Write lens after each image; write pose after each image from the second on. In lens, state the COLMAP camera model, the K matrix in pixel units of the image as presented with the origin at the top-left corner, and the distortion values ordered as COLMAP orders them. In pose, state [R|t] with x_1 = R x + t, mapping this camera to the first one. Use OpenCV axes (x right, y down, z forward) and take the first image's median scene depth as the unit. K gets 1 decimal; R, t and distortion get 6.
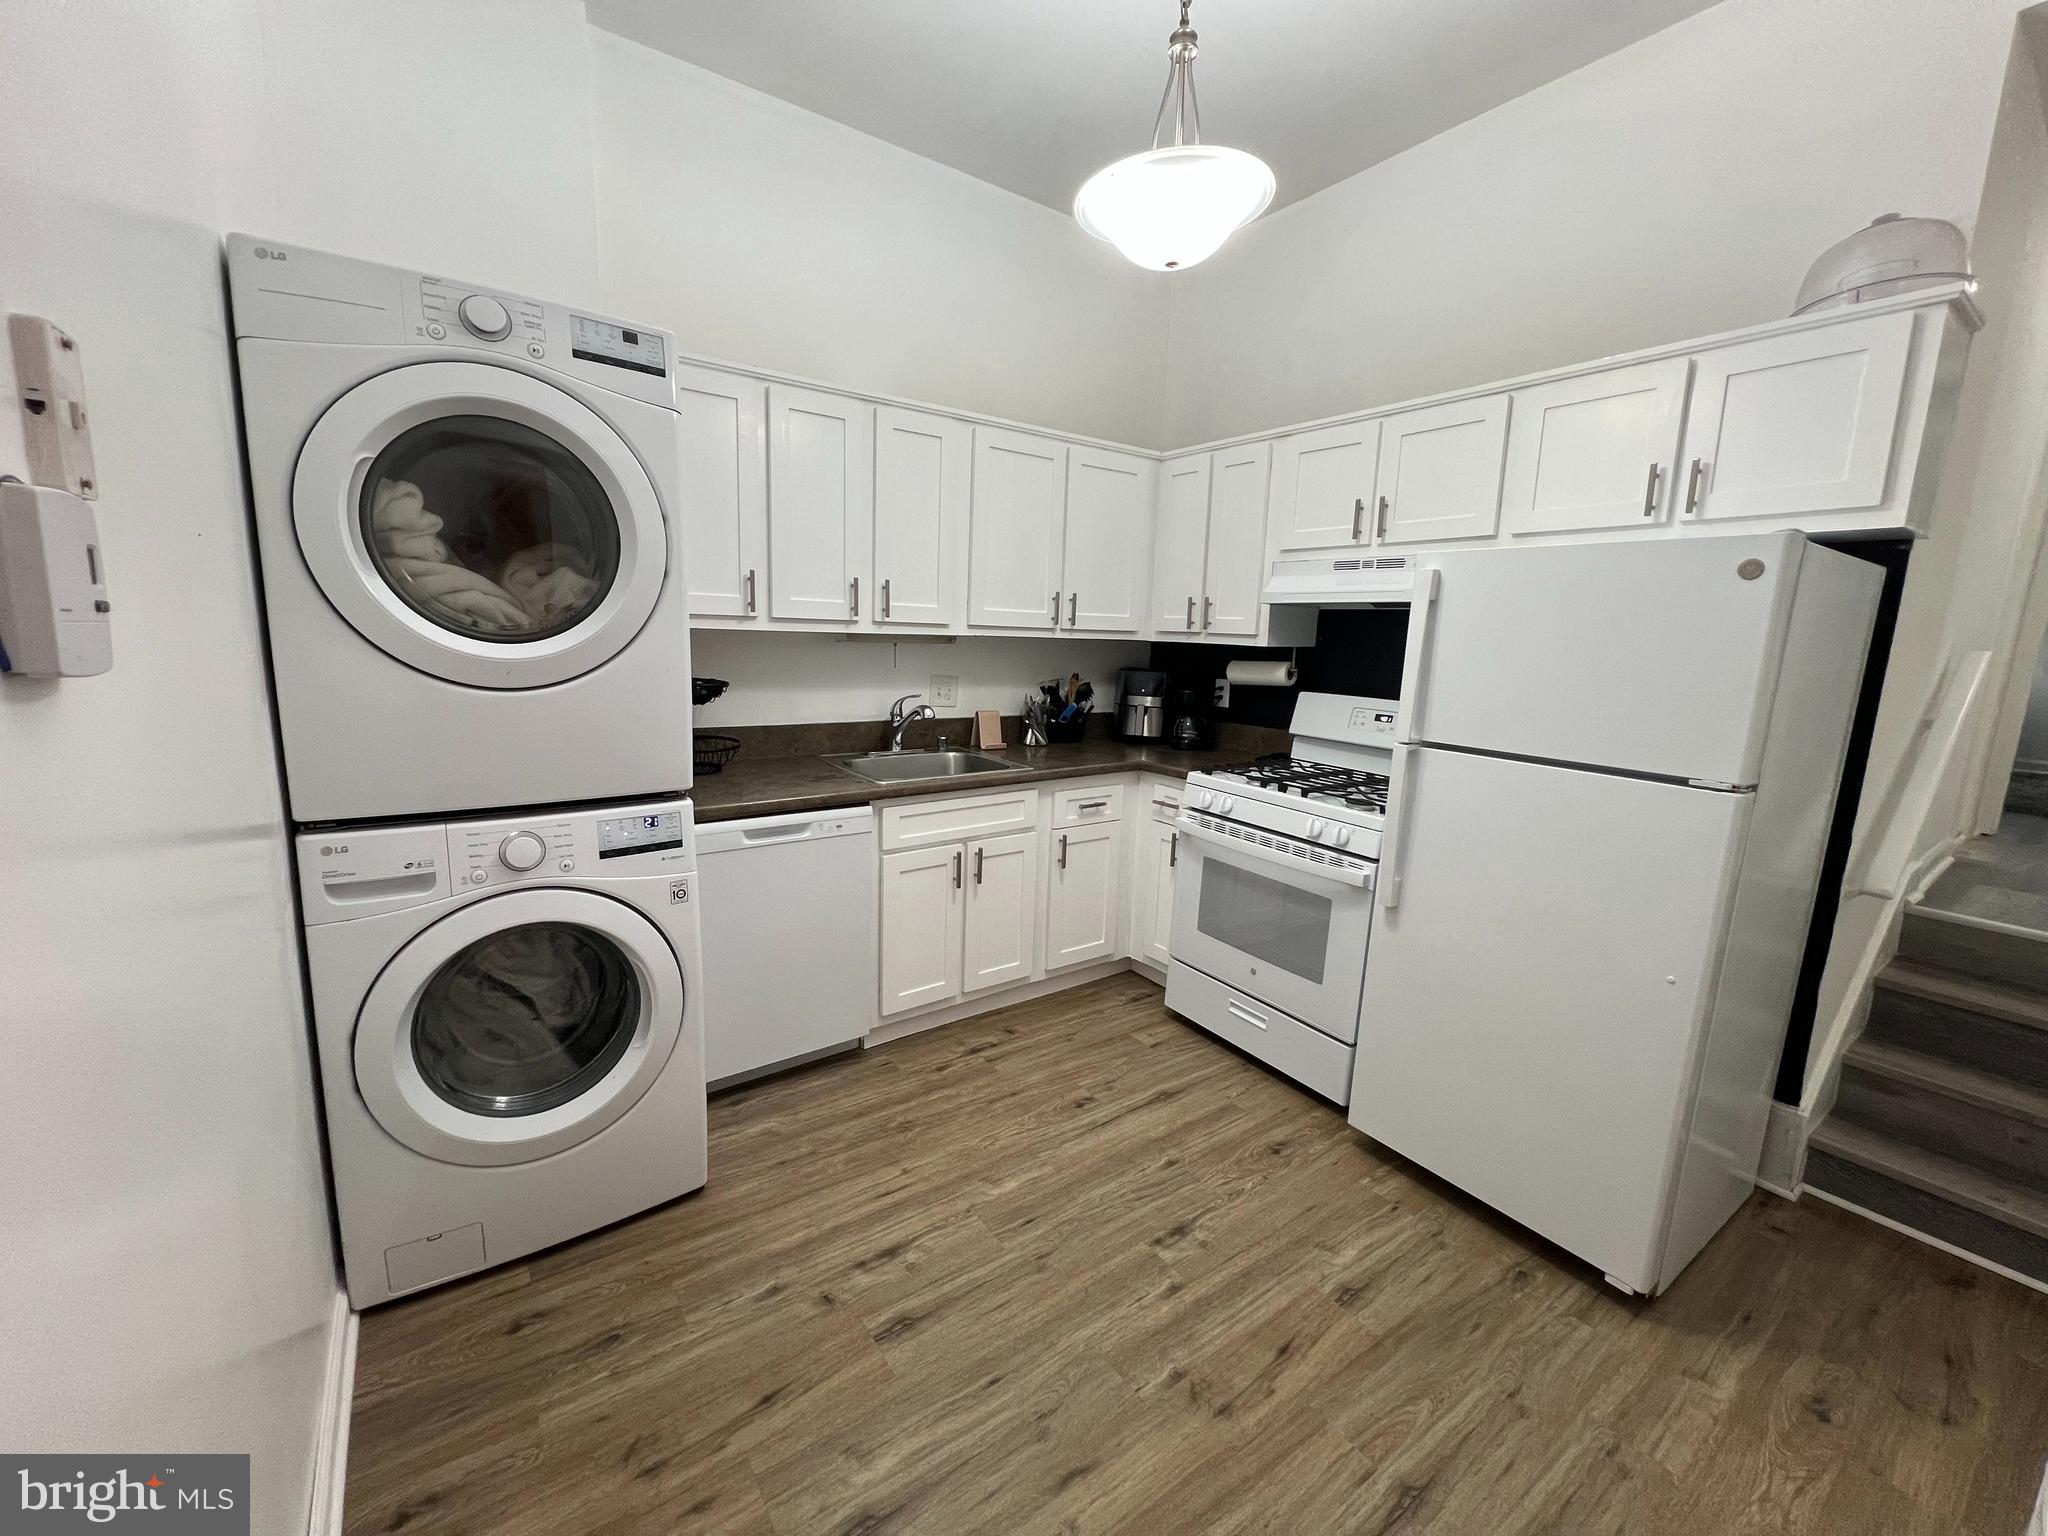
lens RADIAL K [[822.7, 0, 1026.9], [0, 822.7, 769.4], [0, 0, 1]] dist [-0.004353, 0.001322]
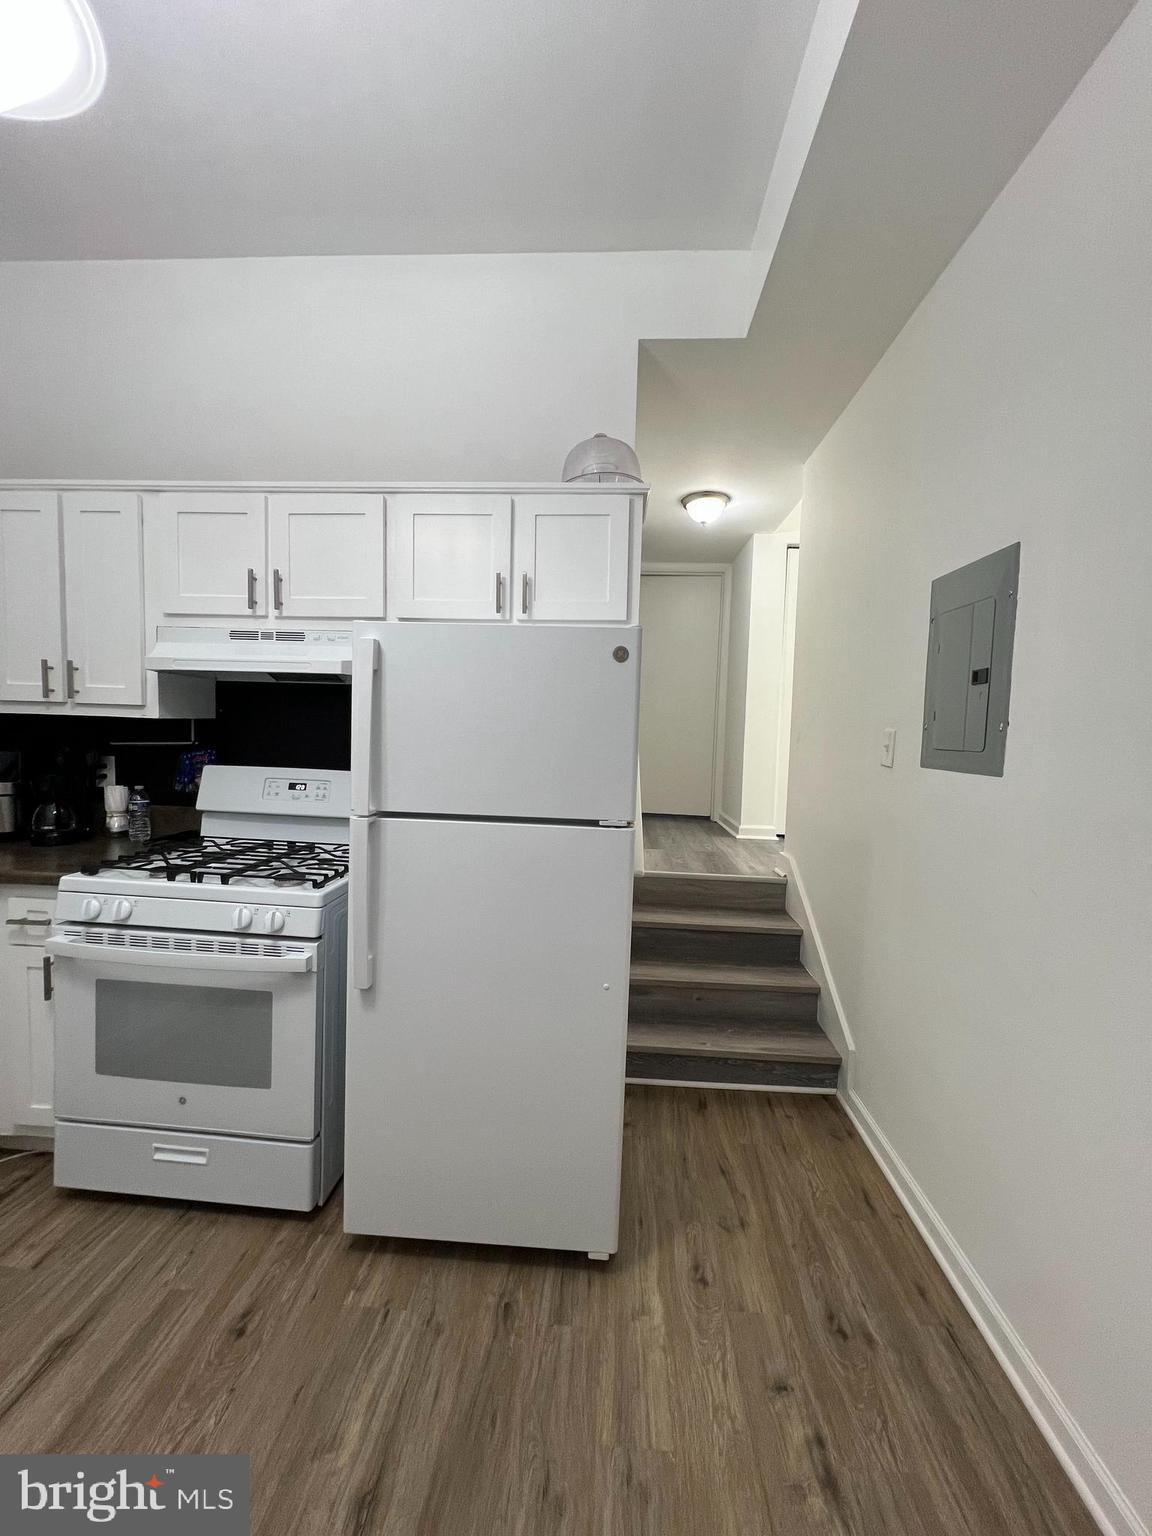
lens RADIAL K [[617.0, 0, 580.4], [0, 617.0, 765.6], [0, 0, 1]] dist [-0.004353, 0.001322]
pose [[0.635640, -0.064572, 0.769280, 0.071866], [0.120983, 0.992515, -0.016656, -0.034967], [-0.762447, 0.103657, 0.638694, 0.252262]]
